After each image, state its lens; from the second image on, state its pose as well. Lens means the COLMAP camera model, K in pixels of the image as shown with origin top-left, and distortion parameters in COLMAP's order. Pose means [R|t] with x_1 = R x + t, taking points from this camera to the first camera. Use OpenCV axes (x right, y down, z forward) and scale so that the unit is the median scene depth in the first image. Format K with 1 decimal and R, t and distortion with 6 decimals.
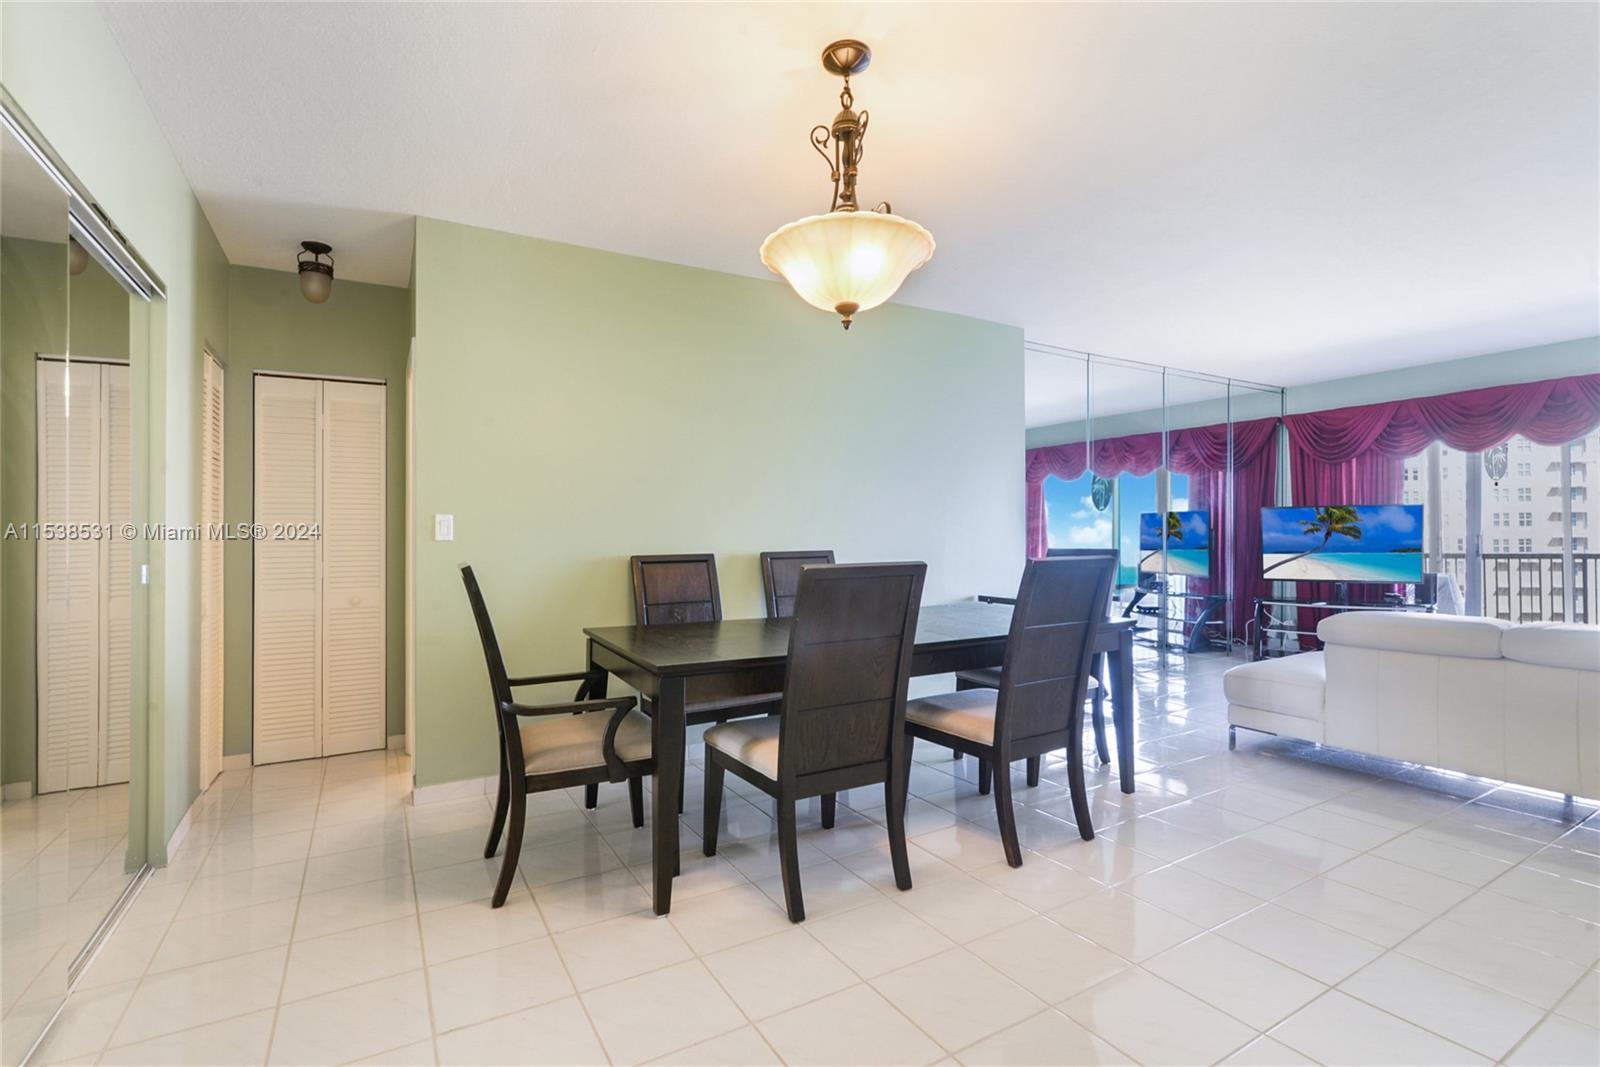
lens RADIAL K [[742.8, 0, 805.8], [0, 742.8, 527.7], [0, 0, 1]] dist [-0.016896, -0.000590]
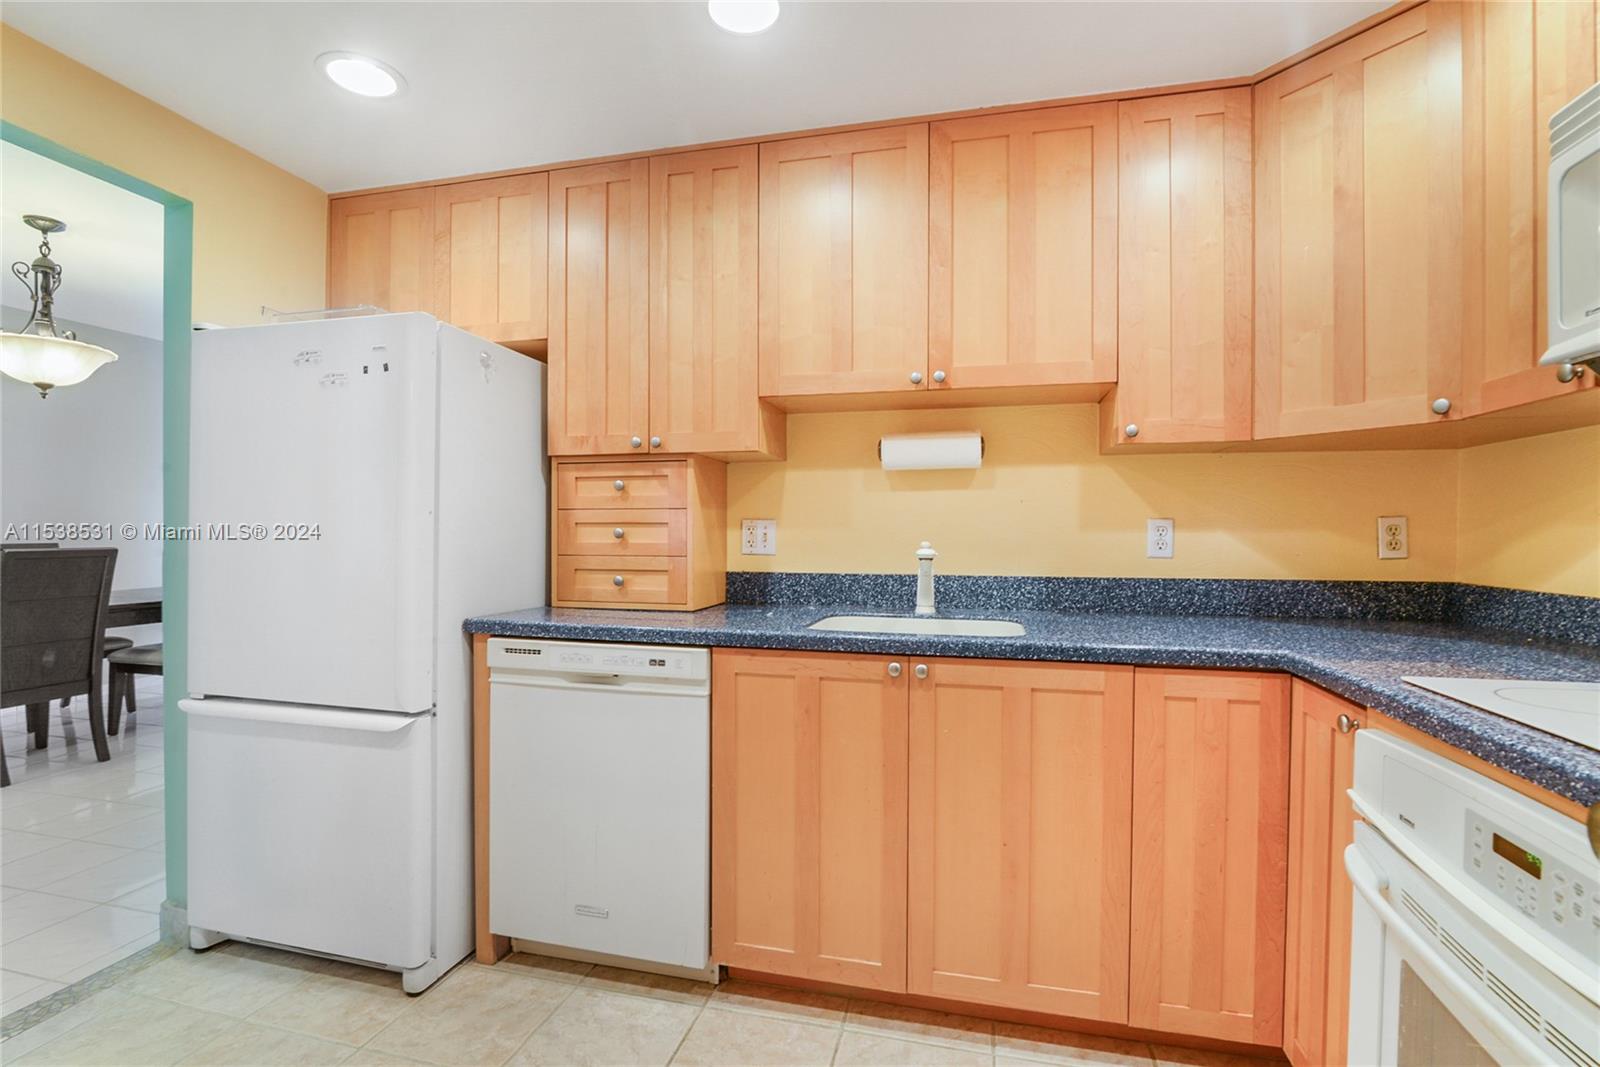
lens RADIAL K [[742.8, 0, 798.6], [0, 742.8, 534.3], [0, 0, 1]] dist [-0.016896, -0.000590]
pose [[0.693335, -0.004924, 0.720599, 0.038275], [-0.010400, 0.999804, 0.016838, -0.017433], [-0.720541, -0.019169, 0.693147, -0.927703]]
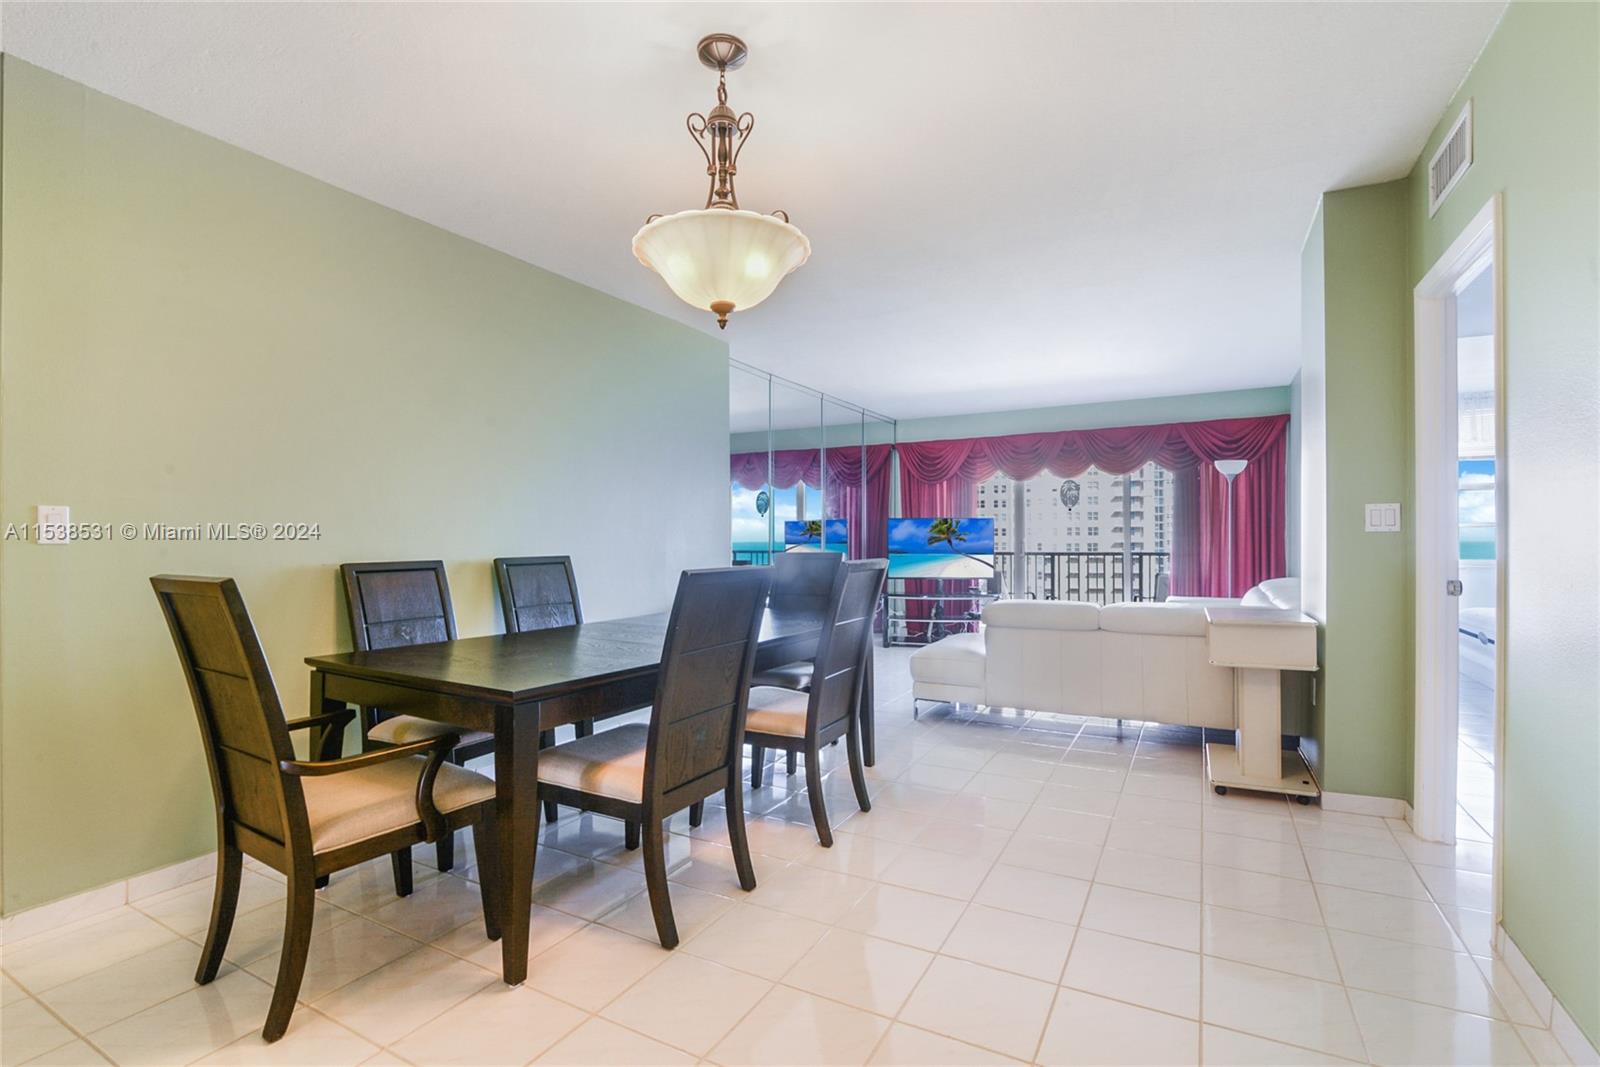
lens RADIAL K [[742.8, 0, 802.8], [0, 742.8, 532.9], [0, 0, 1]] dist [-0.016896, -0.000590]
pose [[0.855911, 0.009438, 0.517036, -0.271219], [-0.009225, 0.999953, -0.002982, 0.003101], [-0.517040, -0.002217, 0.855958, 0.079217]]
